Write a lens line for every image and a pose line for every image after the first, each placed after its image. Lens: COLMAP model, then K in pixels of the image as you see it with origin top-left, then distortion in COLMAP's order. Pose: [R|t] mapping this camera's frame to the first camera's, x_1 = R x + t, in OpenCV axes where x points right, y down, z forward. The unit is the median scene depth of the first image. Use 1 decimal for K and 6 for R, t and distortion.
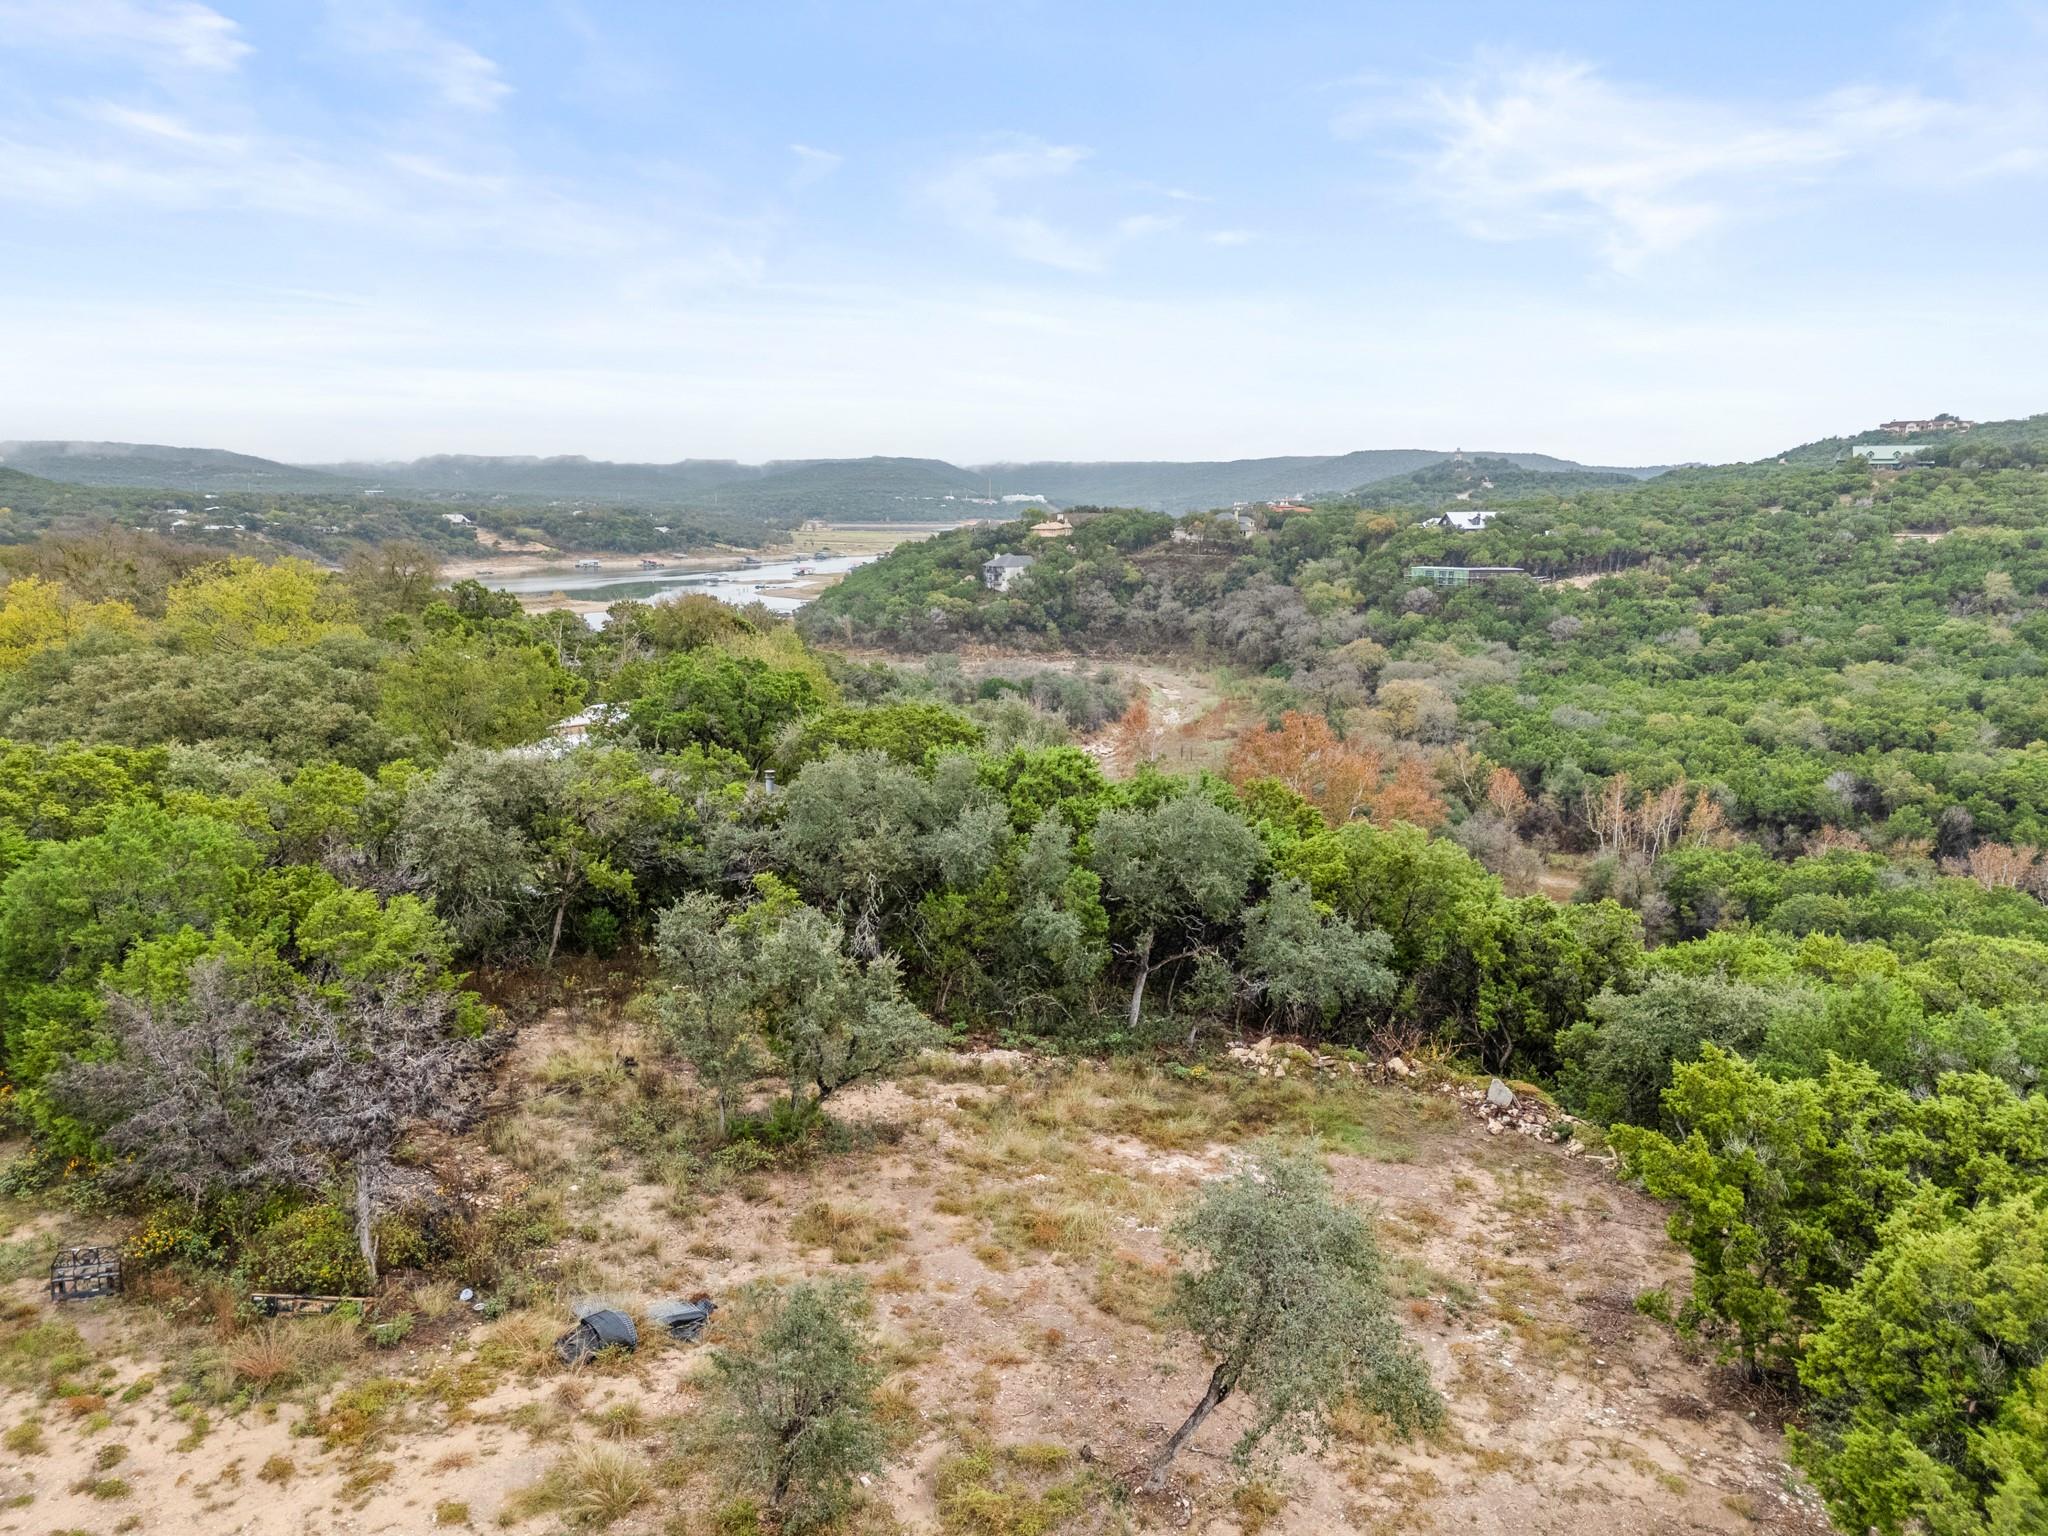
lens RADIAL K [[1521.2, 0, 1010.9], [0, 1521.2, 765.5], [0, 0, 1]] dist [0.074188, -0.072706]
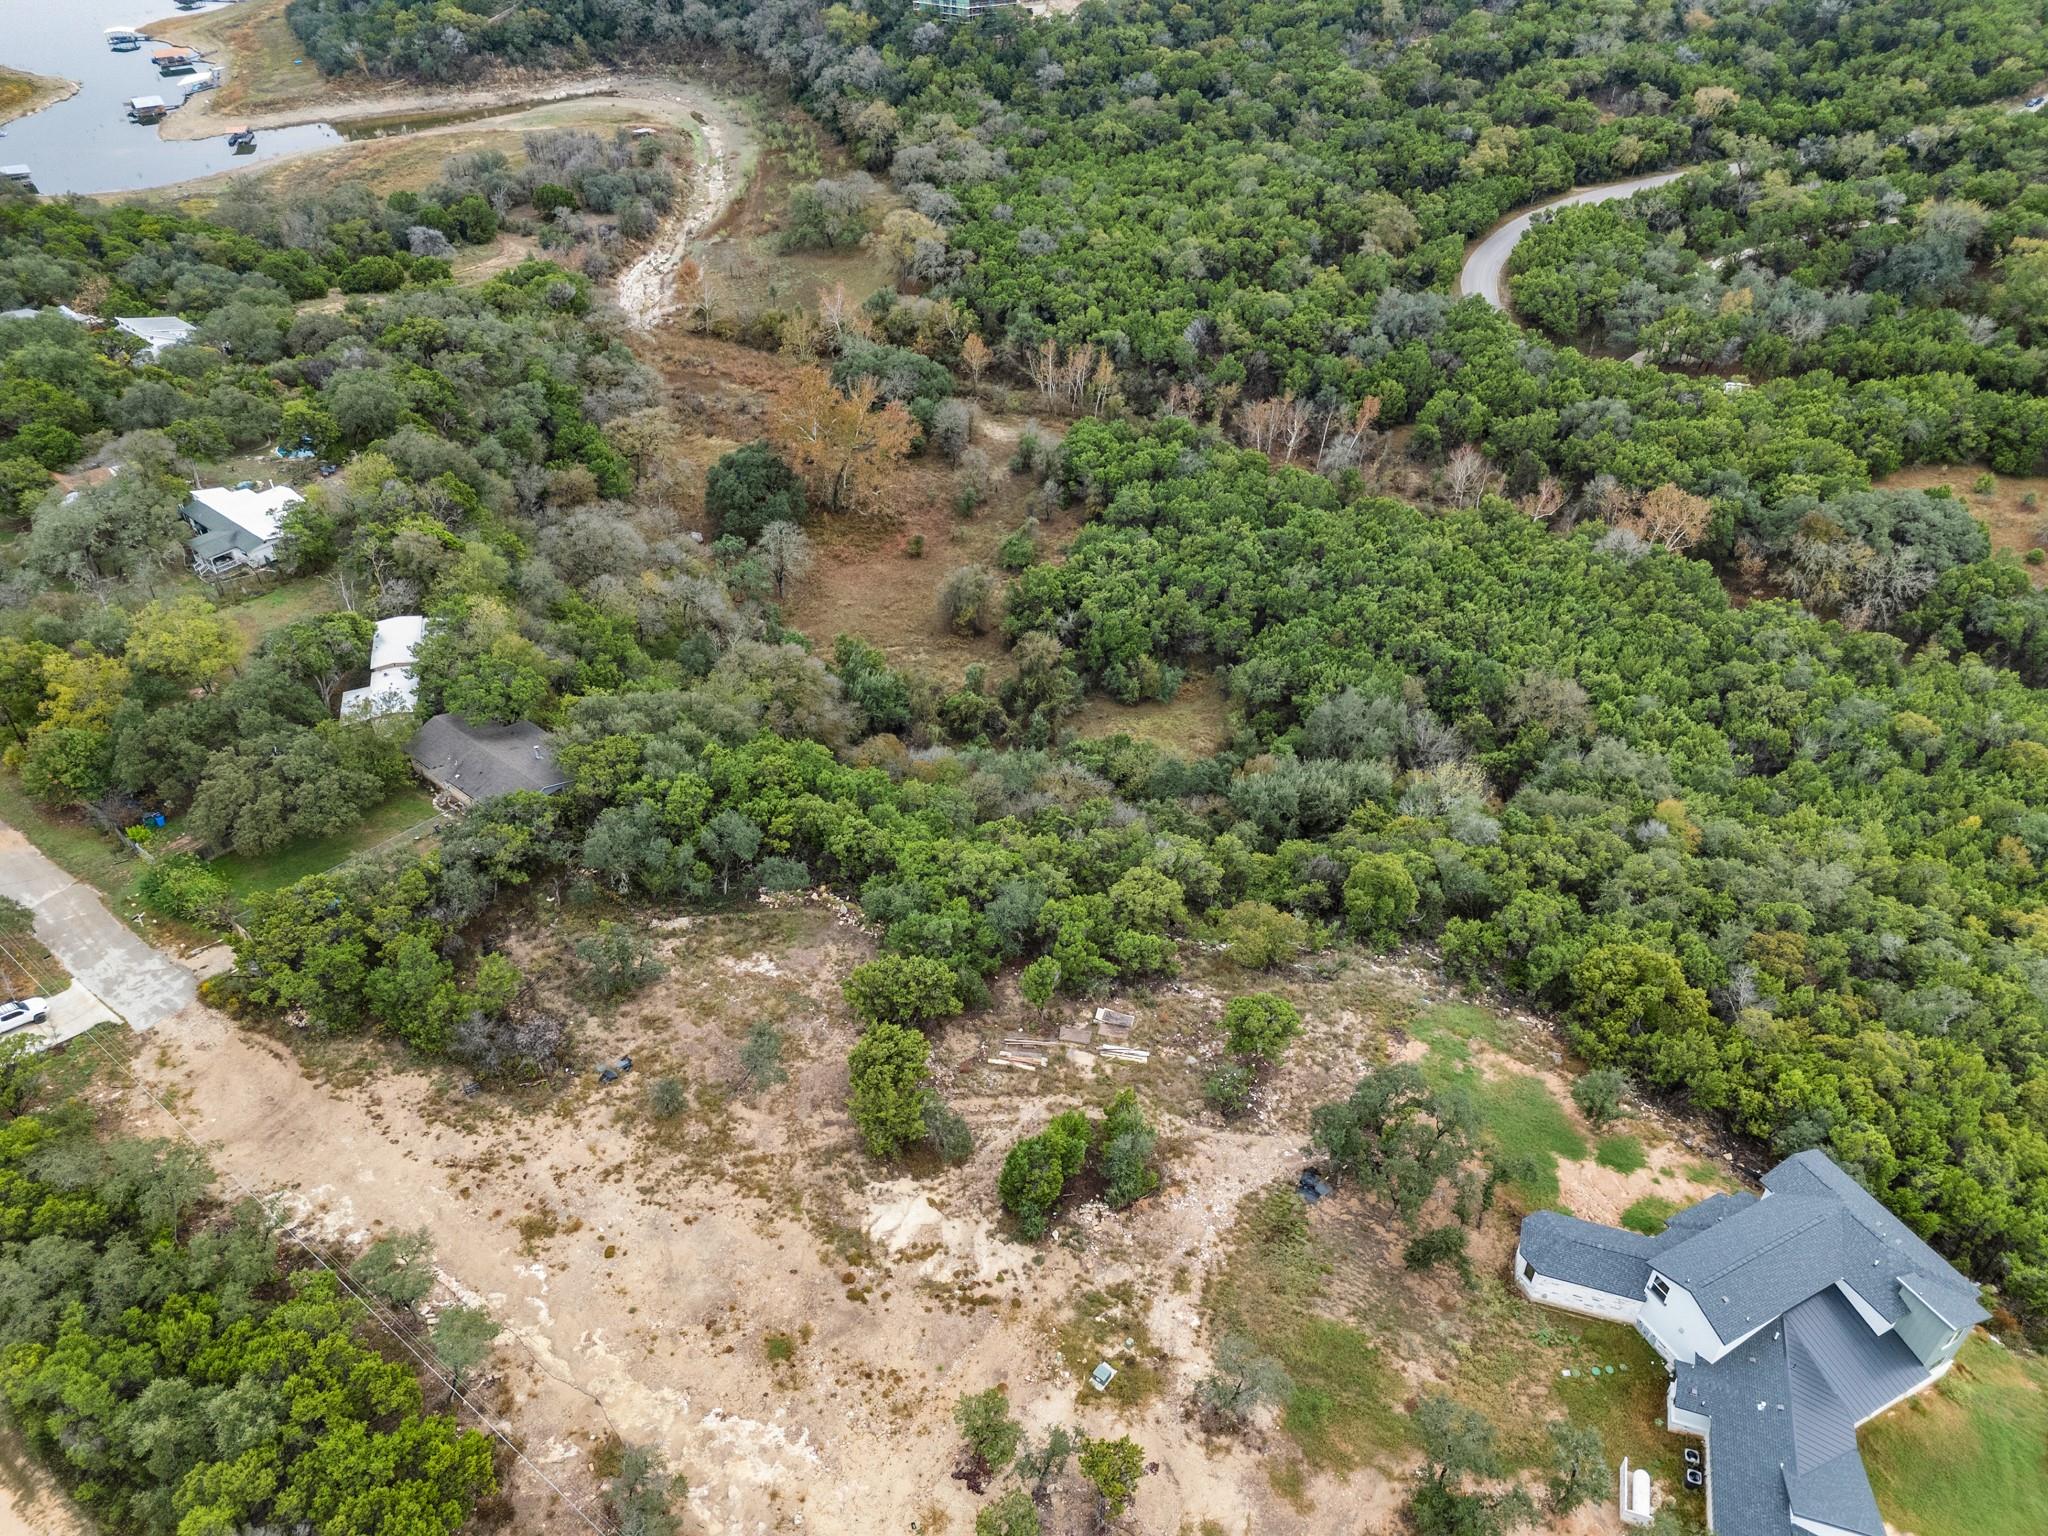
lens RADIAL K [[1521.2, 0, 1029.6], [0, 1521.2, 769.1], [0, 0, 1]] dist [0.074188, -0.072706]
pose [[0.959341, -0.179732, 0.217626, 0.006227], [0.057960, 0.880056, 0.471319, -0.179464], [-0.276234, -0.439542, 0.854691, -0.200034]]
